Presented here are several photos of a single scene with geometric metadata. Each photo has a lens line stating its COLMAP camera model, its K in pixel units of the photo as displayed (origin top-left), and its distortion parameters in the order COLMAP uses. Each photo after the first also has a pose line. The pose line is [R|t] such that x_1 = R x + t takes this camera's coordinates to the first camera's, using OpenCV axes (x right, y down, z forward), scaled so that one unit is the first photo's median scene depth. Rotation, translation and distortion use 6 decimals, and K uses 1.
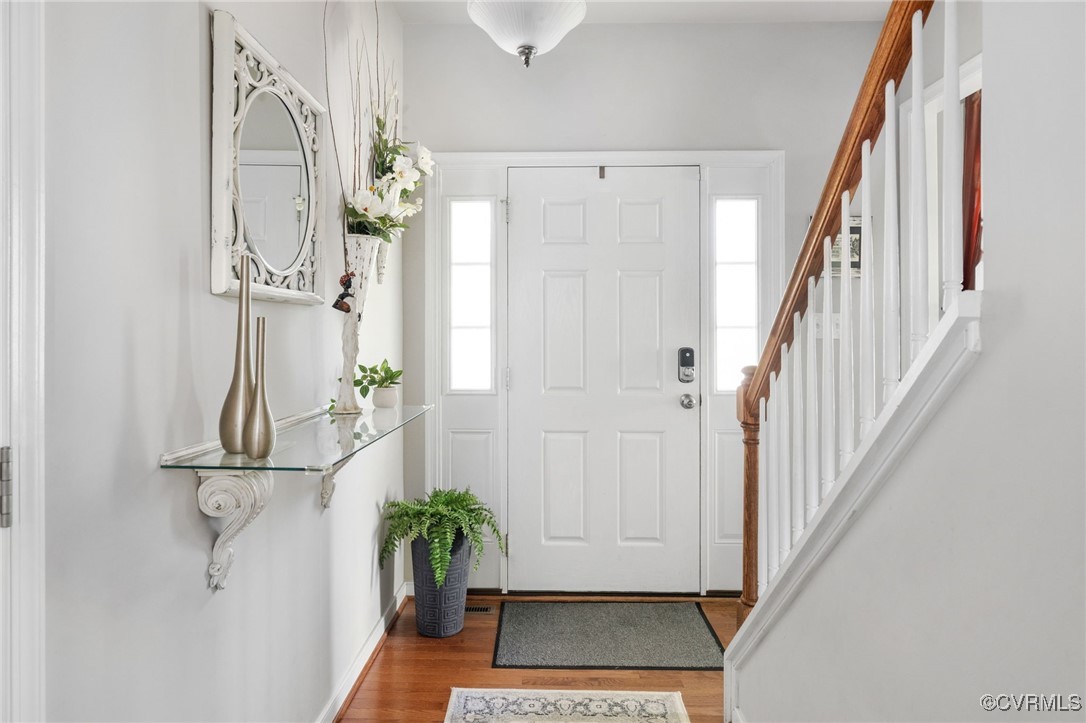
lens RADIAL K [[468.9, 0, 542.2], [0, 468.9, 343.2], [0, 0, 1]] dist [0.001359, 0.000203]
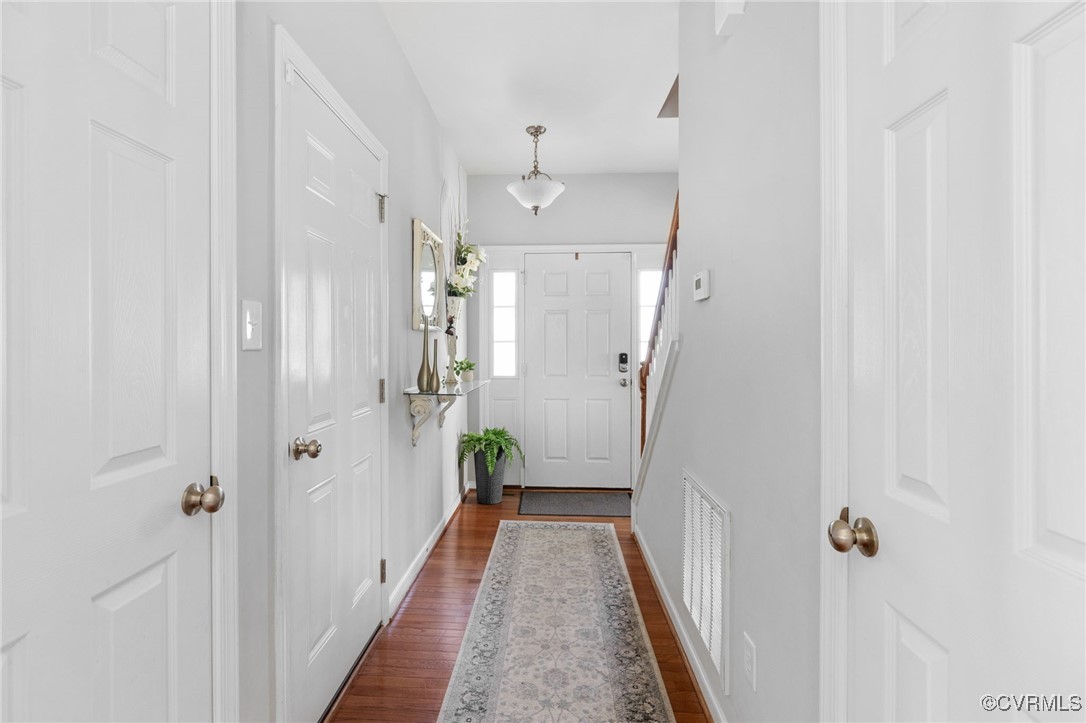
lens RADIAL K [[468.9, 0, 542.2], [0, 468.9, 343.2], [0, 0, 1]] dist [0.001359, 0.000203]
pose [[0.999948, 0.000055, -0.010162, 0.014487], [-0.000296, 0.999719, -0.023718, 0.016763], [0.010158, 0.023720, 0.999667, -0.925050]]
